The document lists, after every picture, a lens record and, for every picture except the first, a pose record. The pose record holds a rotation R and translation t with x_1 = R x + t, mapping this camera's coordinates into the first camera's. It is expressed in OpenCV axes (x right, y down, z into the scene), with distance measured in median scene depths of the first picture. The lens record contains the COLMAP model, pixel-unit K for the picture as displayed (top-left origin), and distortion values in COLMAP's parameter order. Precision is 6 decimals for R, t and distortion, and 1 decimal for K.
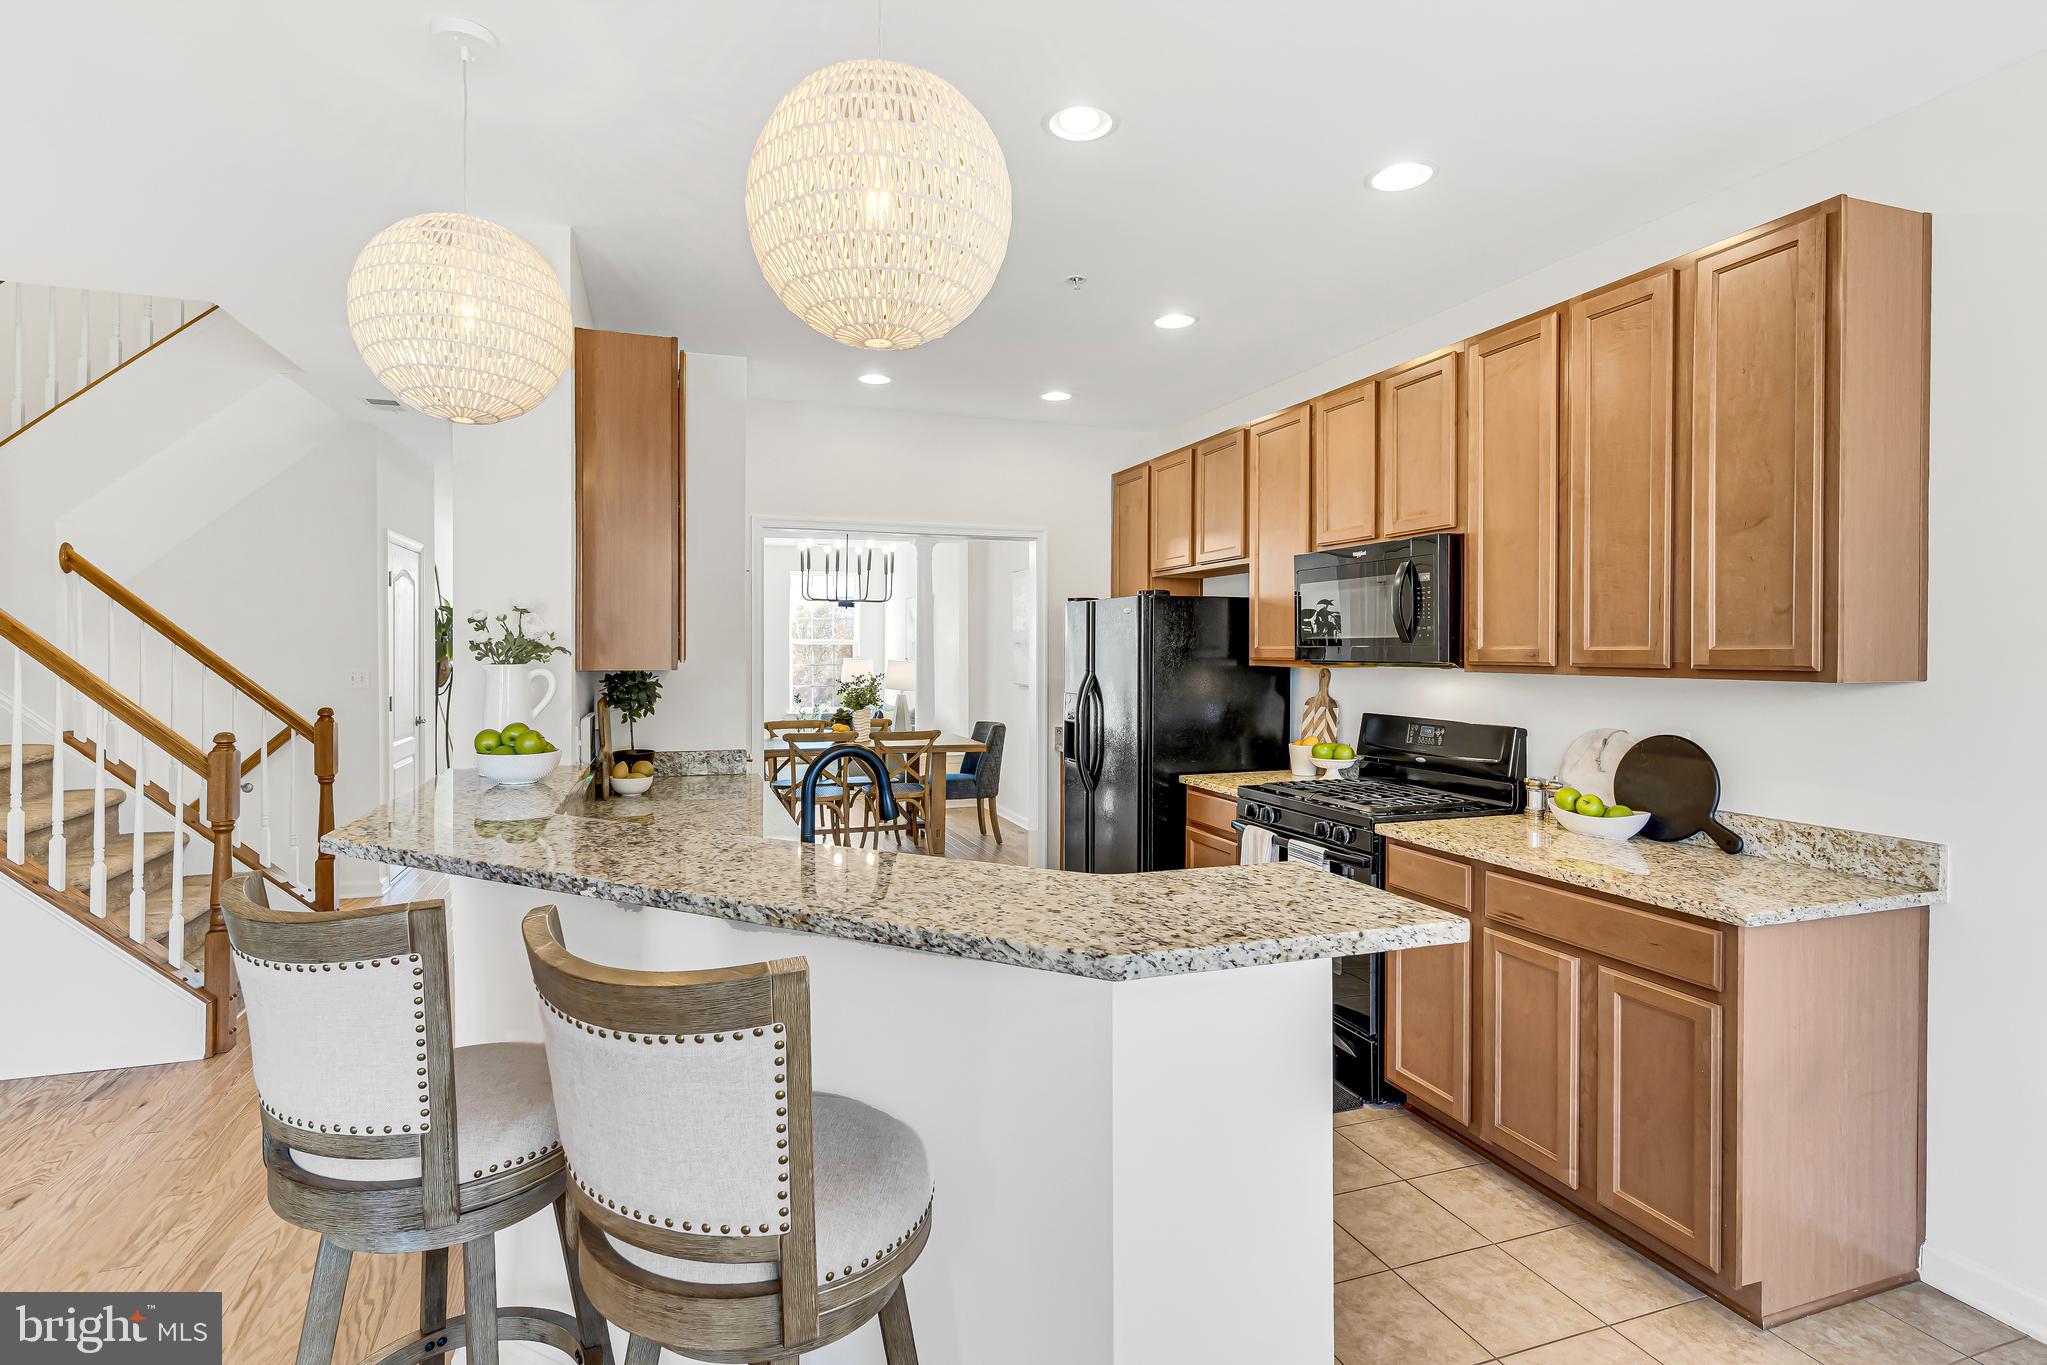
lens RADIAL K [[1003.7, 0, 997.4], [0, 1003.7, 655.7], [0, 0, 1]] dist [0.002216, -0.000670]
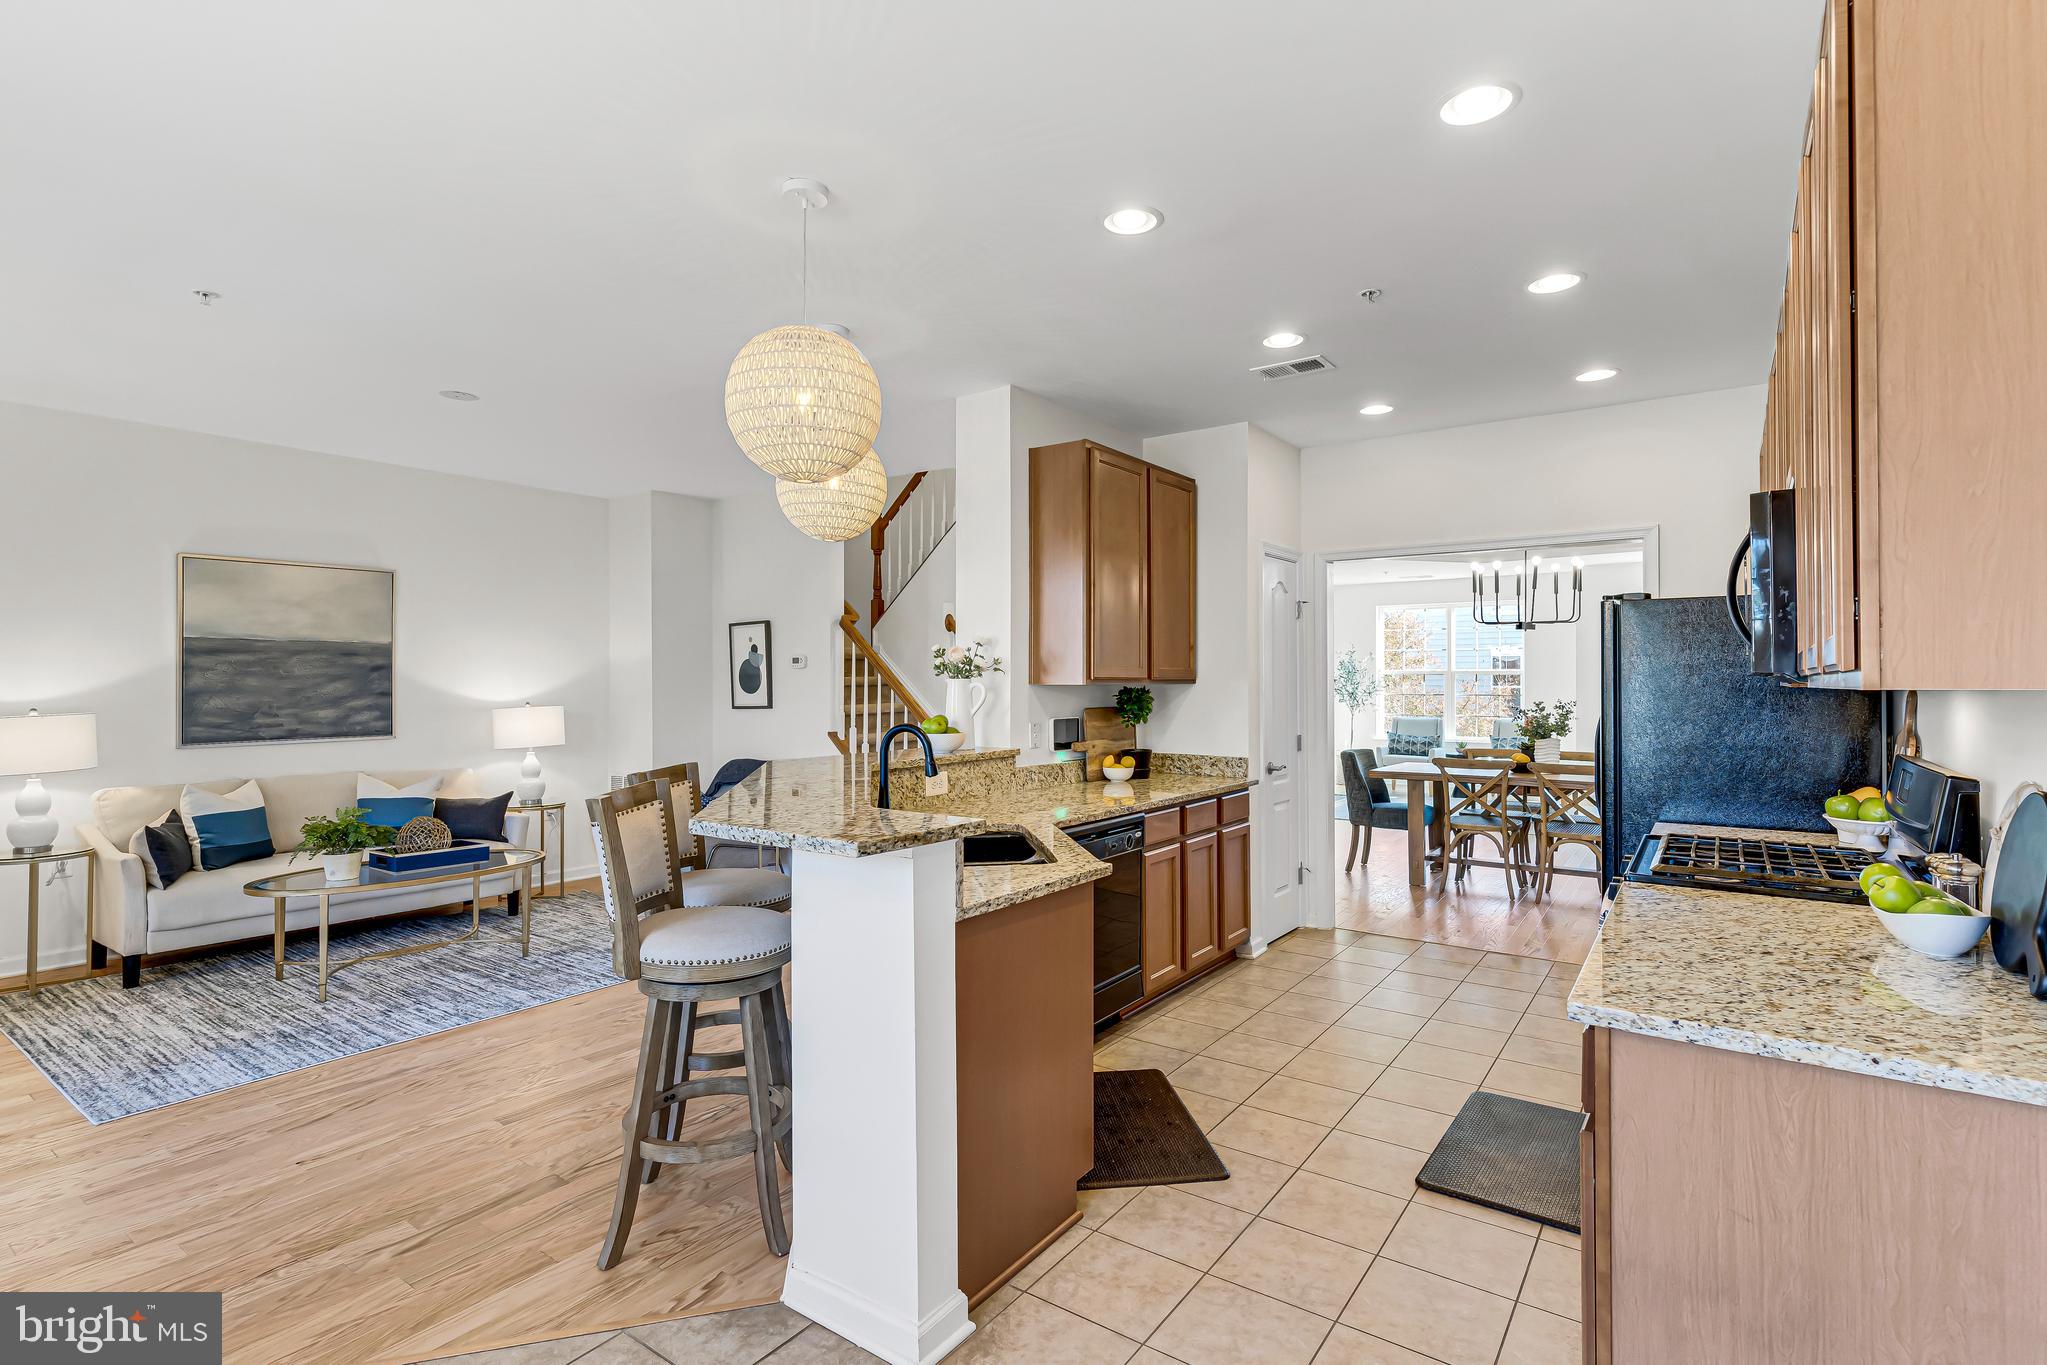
lens RADIAL K [[979.8, 0, 1015.1], [0, 979.8, 673.3], [0, 0, 1]] dist [-0.000473, -0.001285]
pose [[0.582213, -0.008896, -0.812988, 0.701456], [-0.004258, 0.999893, -0.013990, 0.016327], [0.813025, 0.011607, 0.582113, 0.156902]]
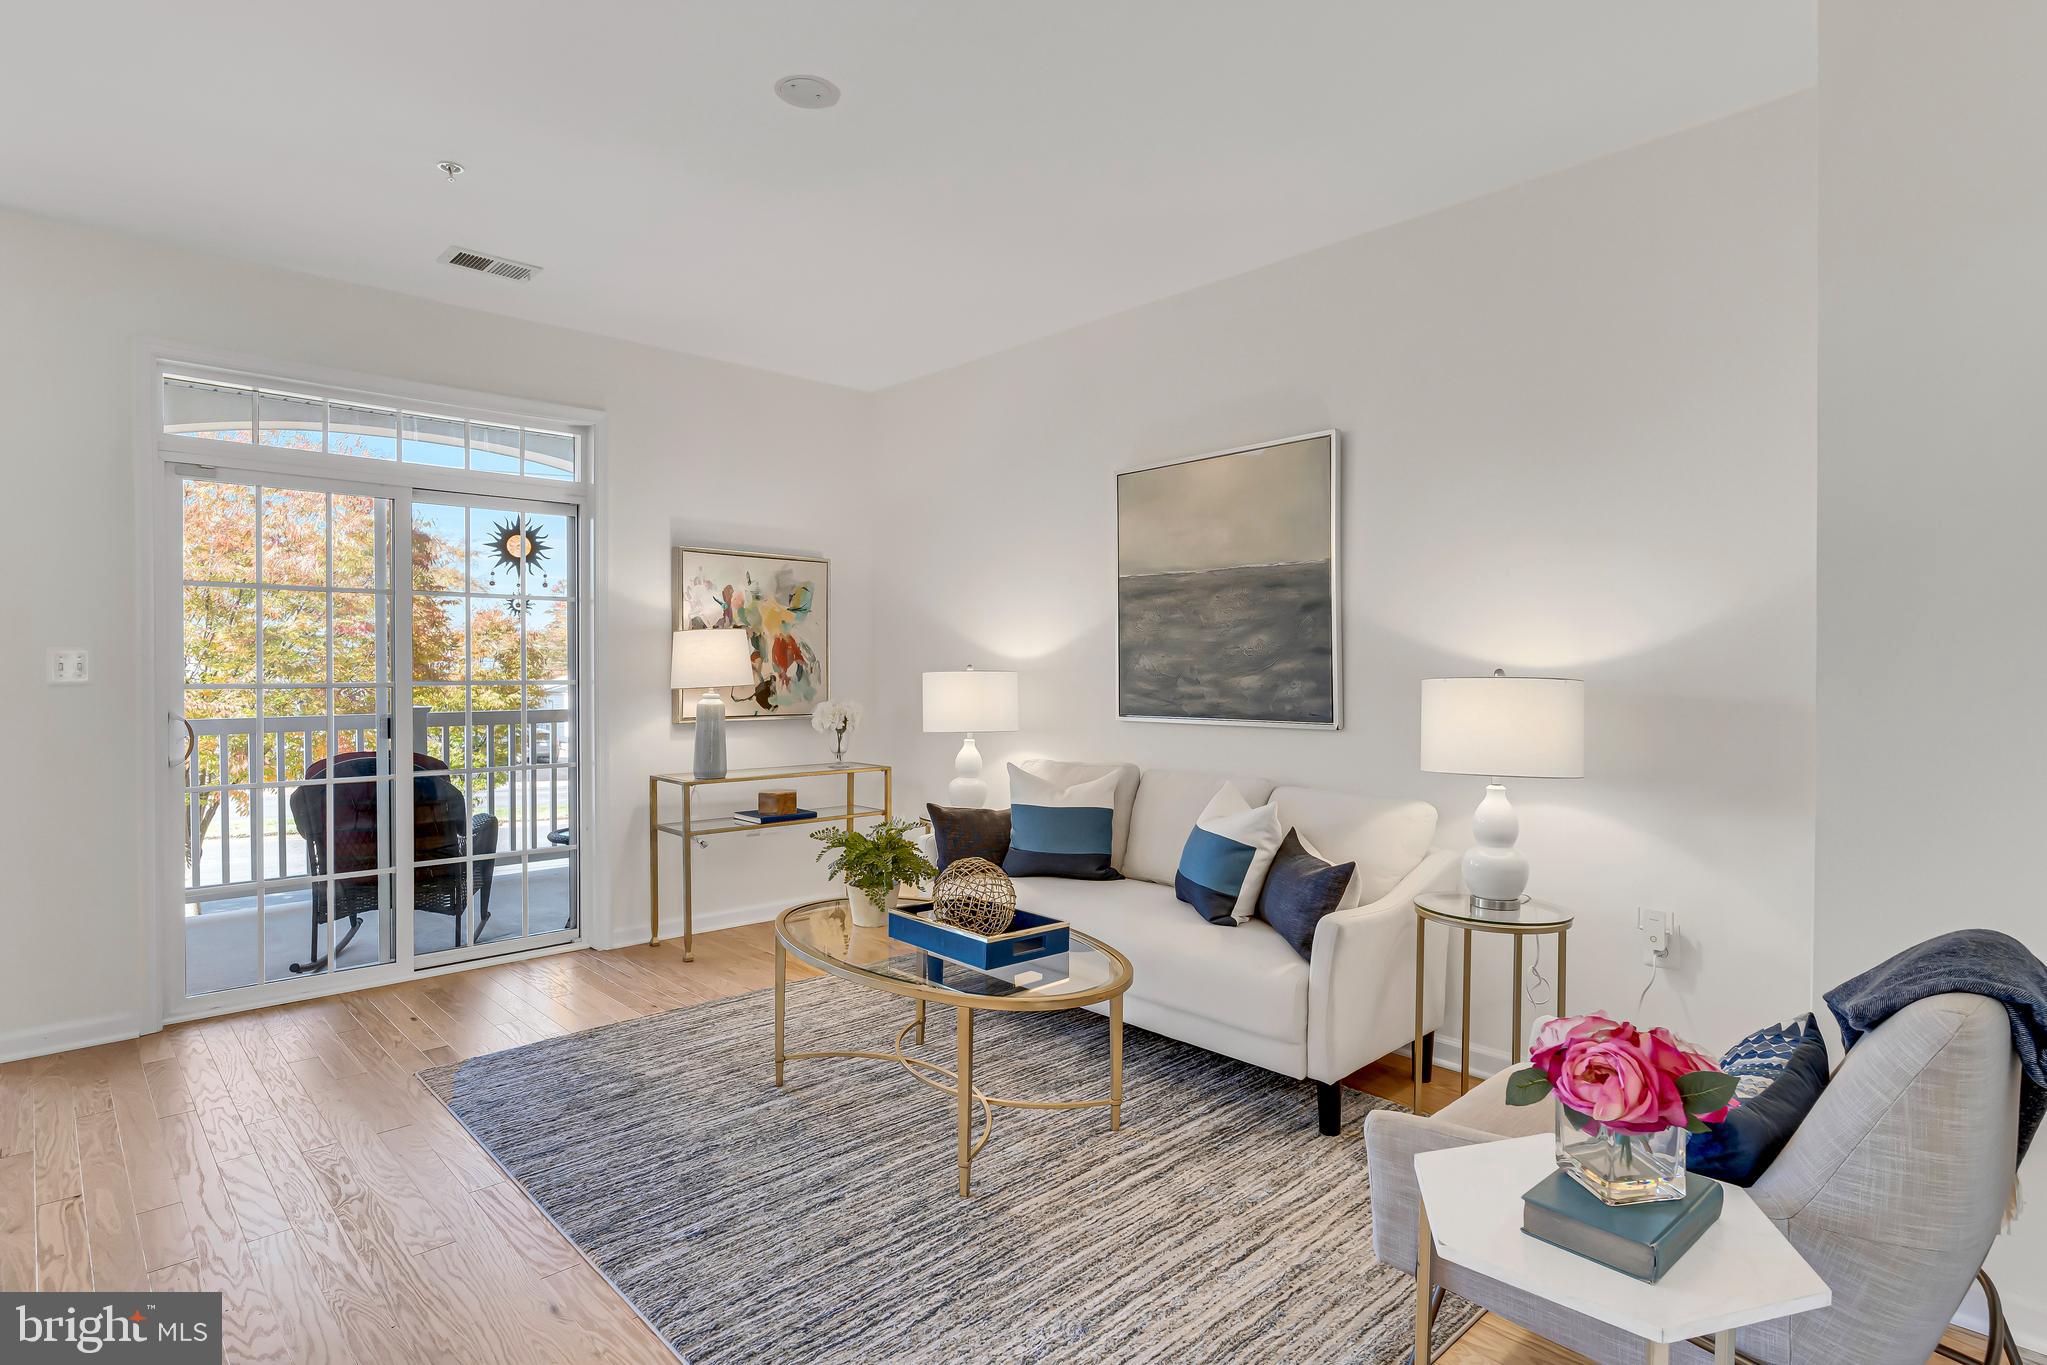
lens RADIAL K [[1059.9, 0, 1059.2], [0, 1059.9, 693.4], [0, 0, 1]] dist [0.001137, 0.000092]
pose [[-0.903041, 0.006657, -0.429502, -0.711290], [-0.006996, 0.999519, 0.030199, 0.047036], [0.429496, 0.030276, -0.902561, 1.156897]]
